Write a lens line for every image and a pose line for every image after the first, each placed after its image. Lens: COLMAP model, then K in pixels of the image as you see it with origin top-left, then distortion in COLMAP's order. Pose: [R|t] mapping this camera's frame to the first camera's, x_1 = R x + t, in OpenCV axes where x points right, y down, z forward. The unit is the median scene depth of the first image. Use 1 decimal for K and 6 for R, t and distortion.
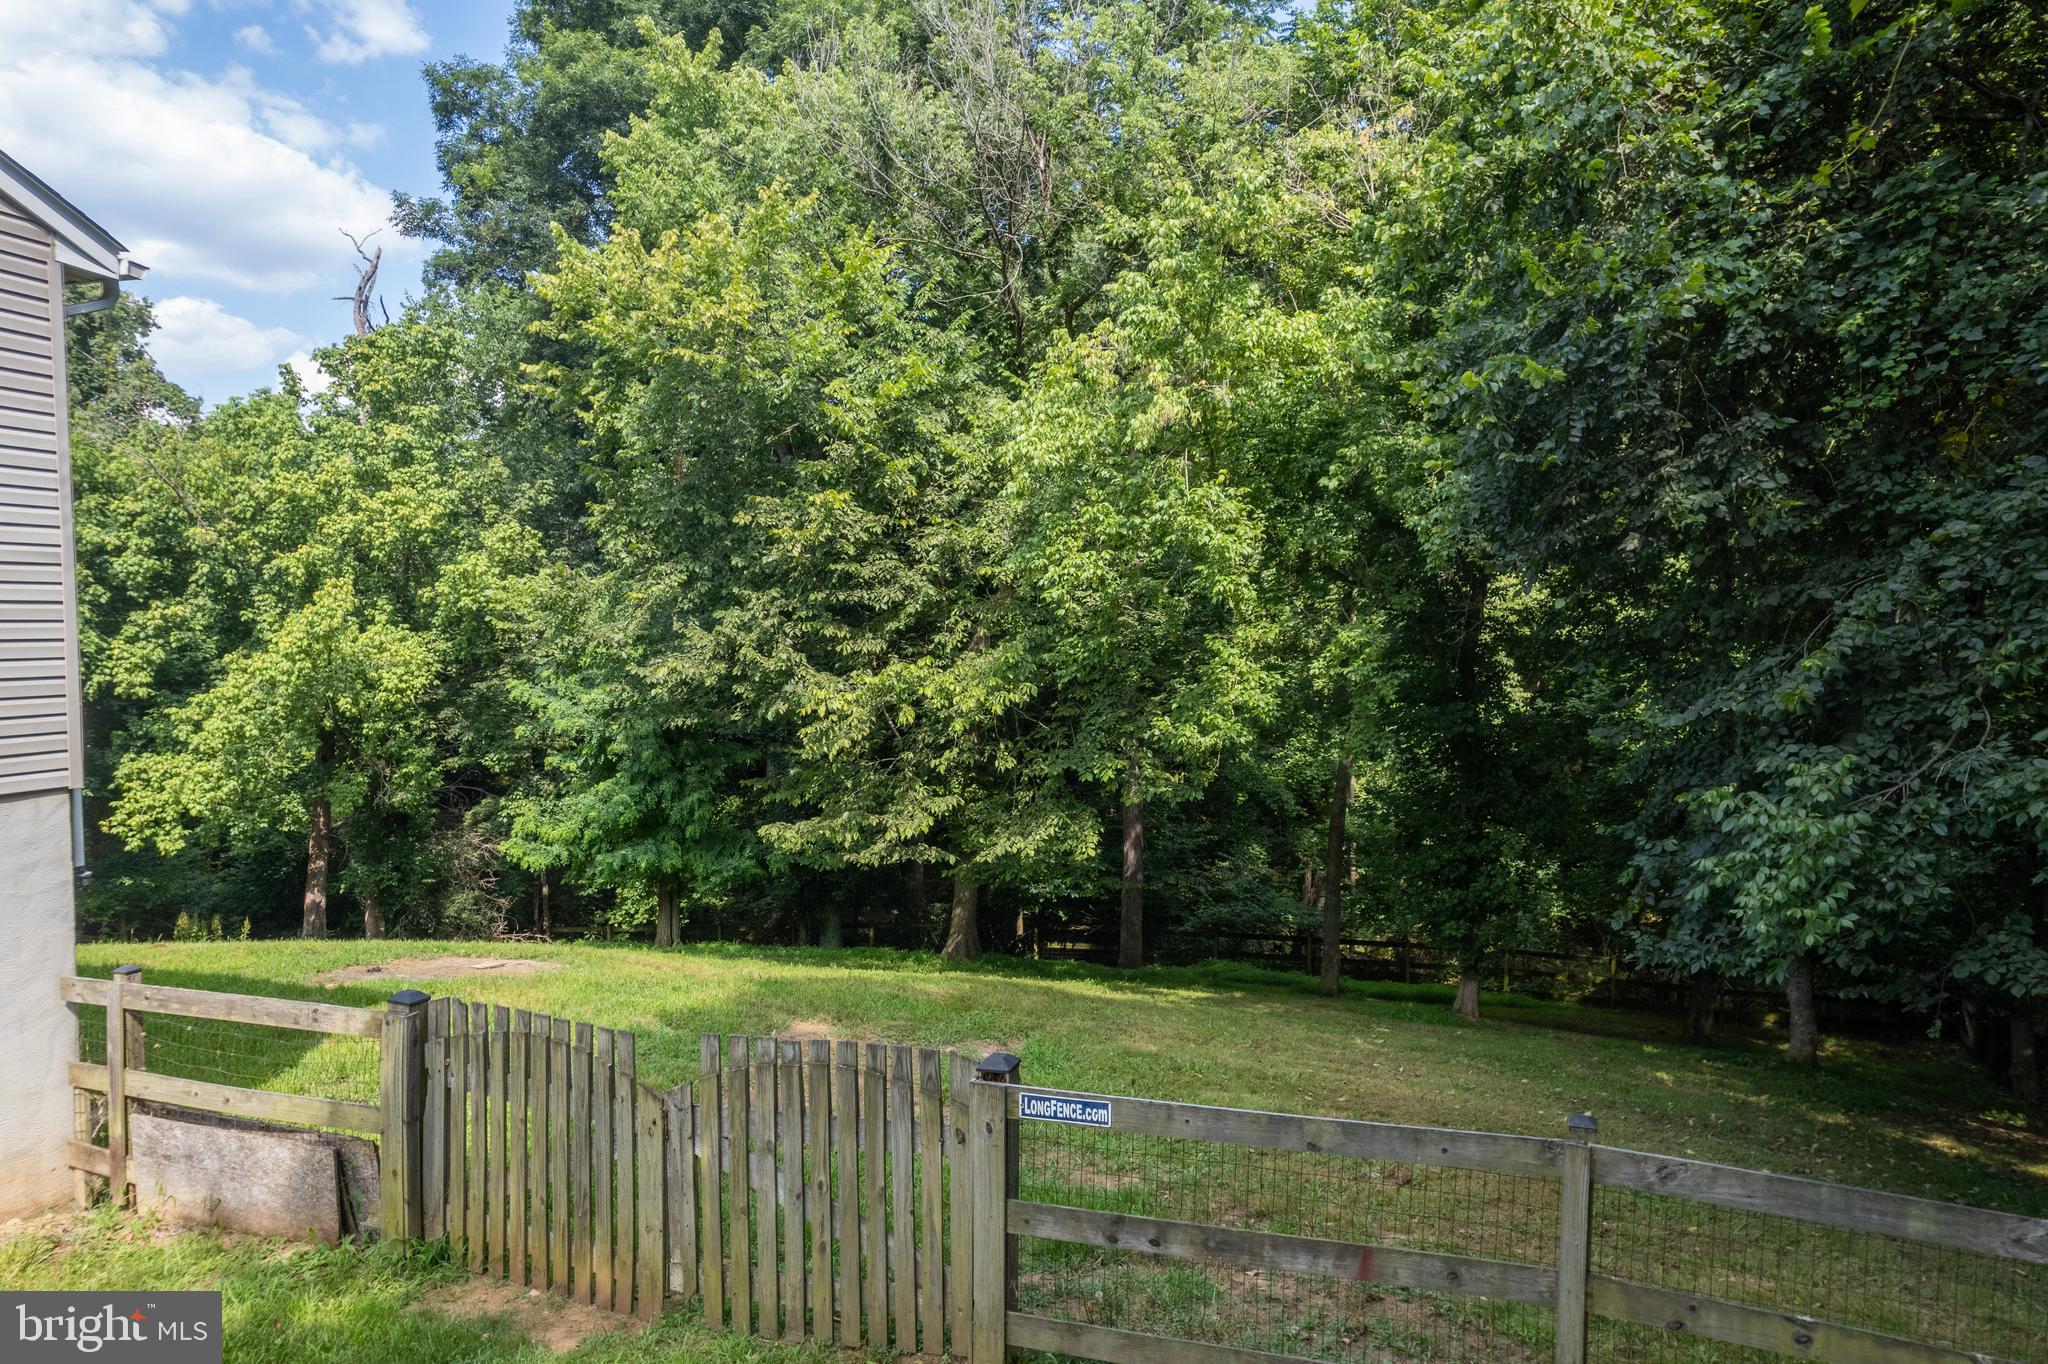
lens RADIAL K [[1309.5, 0, 1028.8], [0, 1309.5, 683.9], [0, 0, 1]] dist [-0.077852, 0.070610]
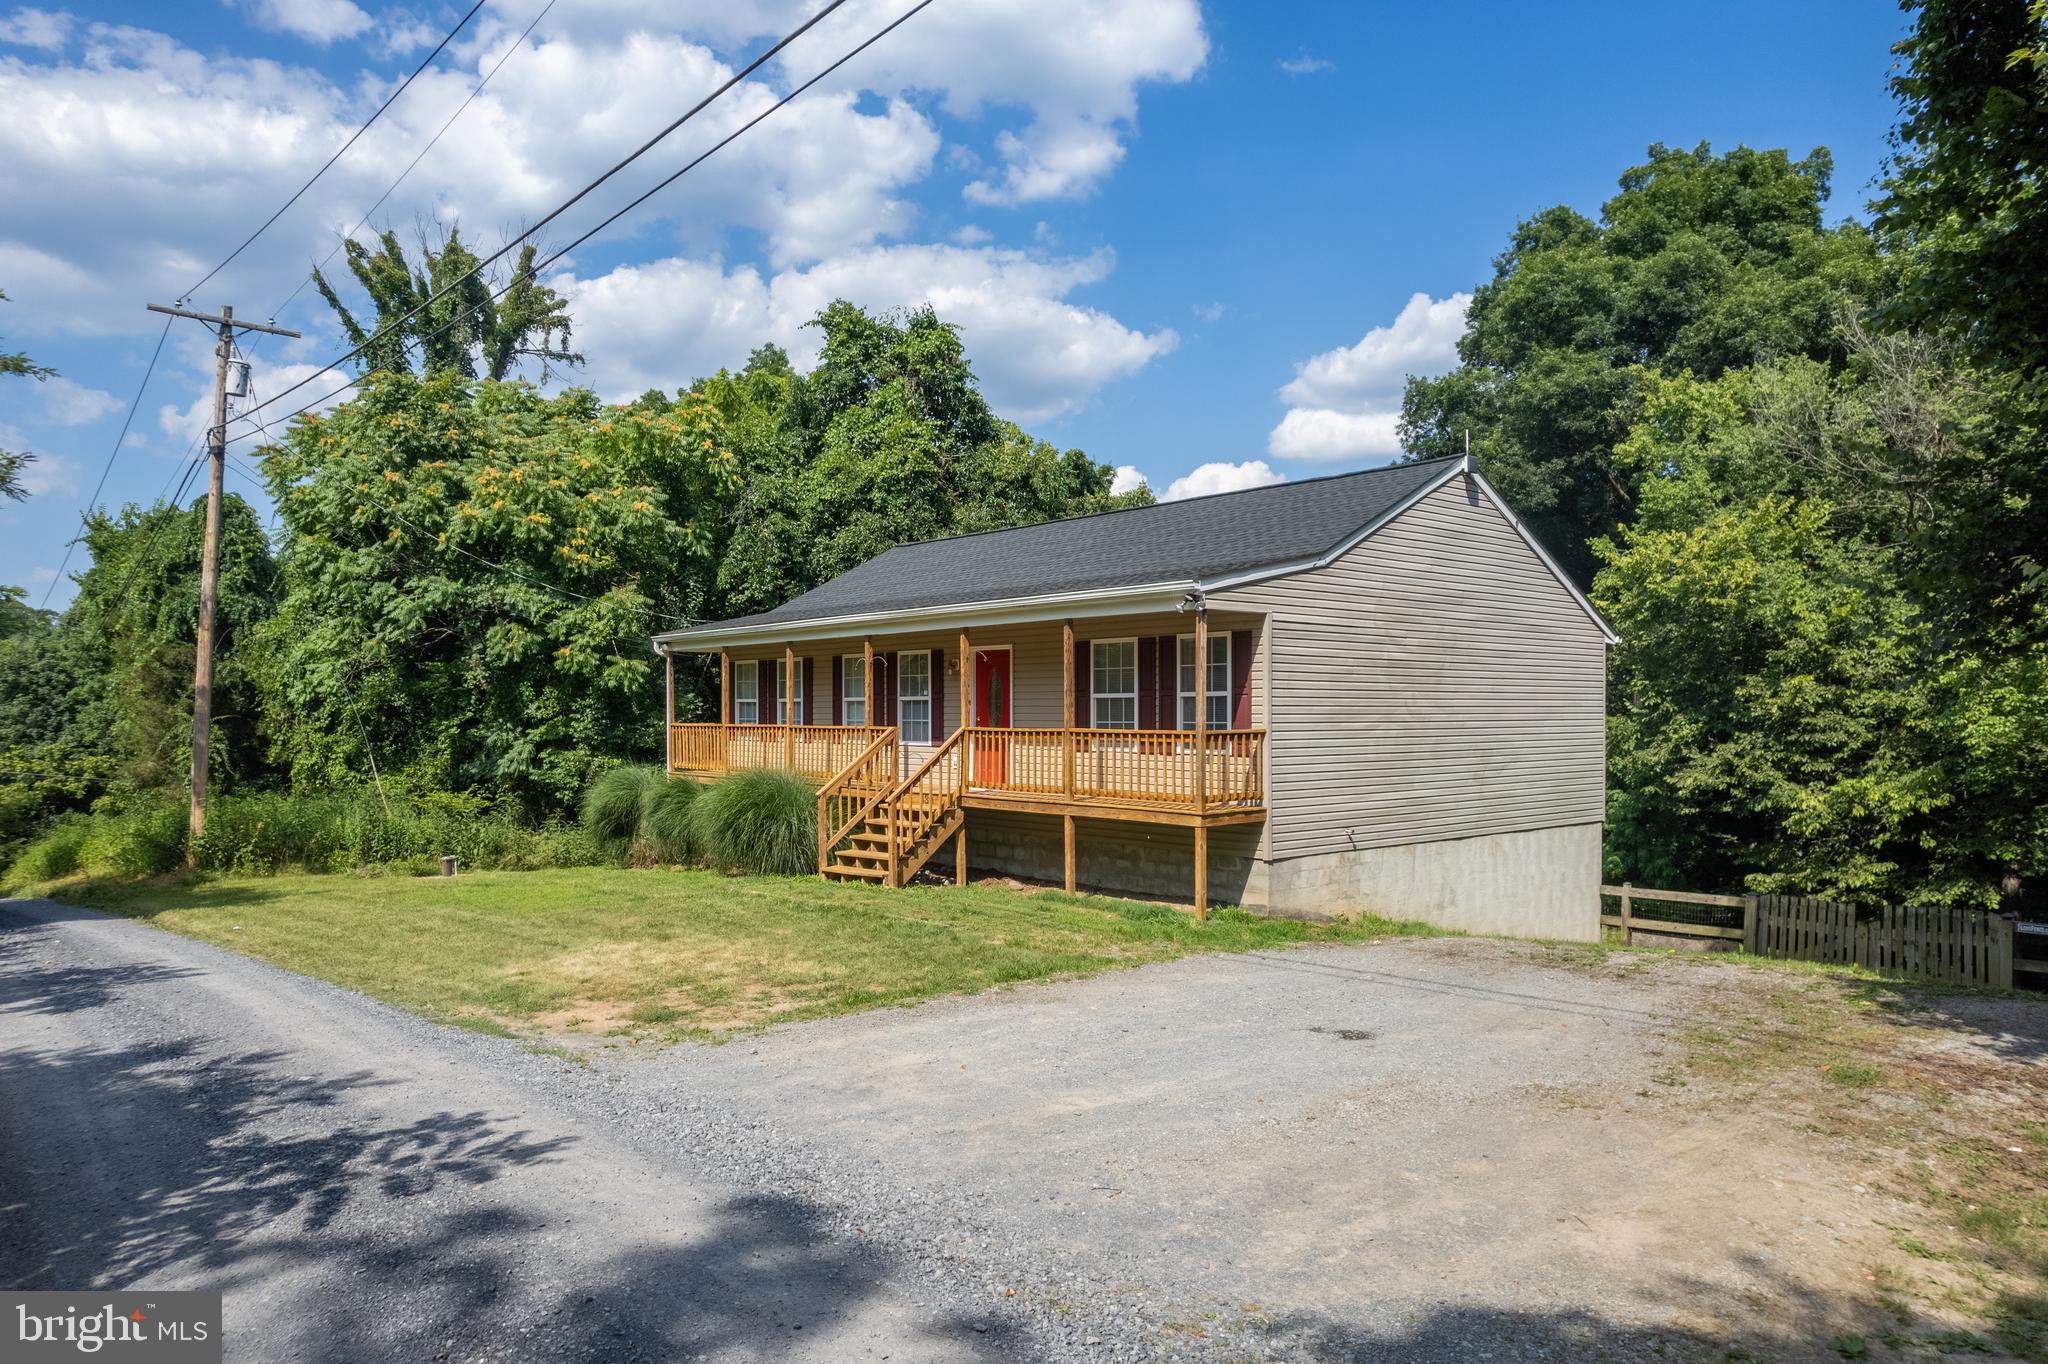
lens RADIAL K [[1311.6, 0, 1037.0], [0, 1311.6, 703.6], [0, 0, 1]] dist [-0.104322, 0.114566]
pose [[0.849506, -0.003346, -0.527569, -0.106177], [-0.026409, 0.998457, -0.048856, -0.004707], [0.526918, 0.055435, 0.848106, -0.825411]]
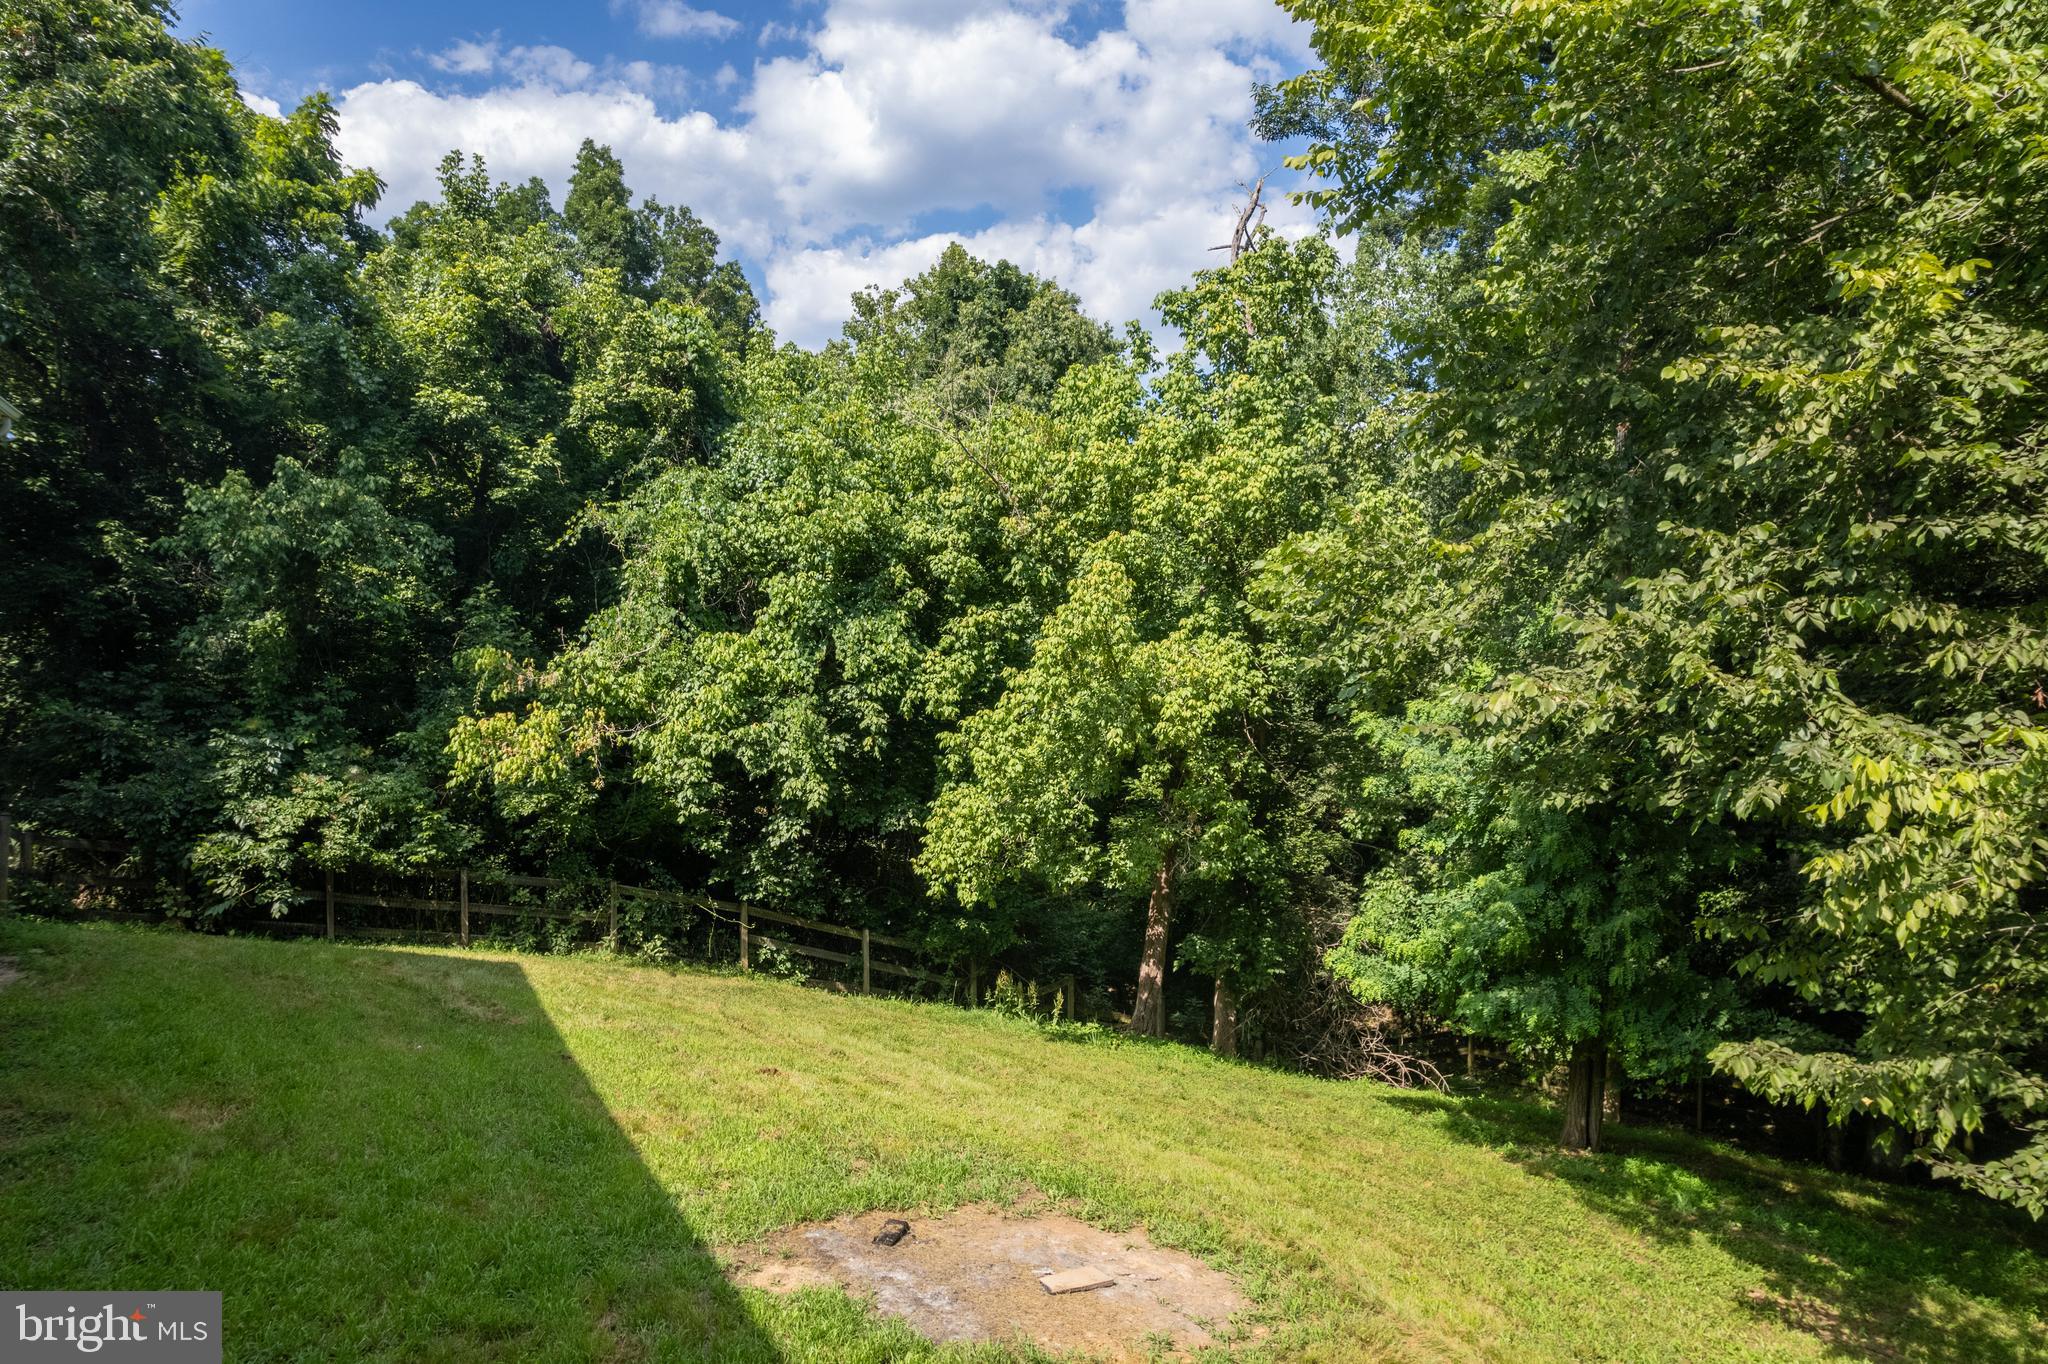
lens RADIAL K [[1309.5, 0, 1028.8], [0, 1309.5, 683.9], [0, 0, 1]] dist [-0.077852, 0.070610]
pose [[0.732628, 0.017058, -0.680416, -0.073850], [-0.035438, 0.999286, -0.013105, -0.003245], [0.679706, 0.033713, 0.732709, 0.478333]]
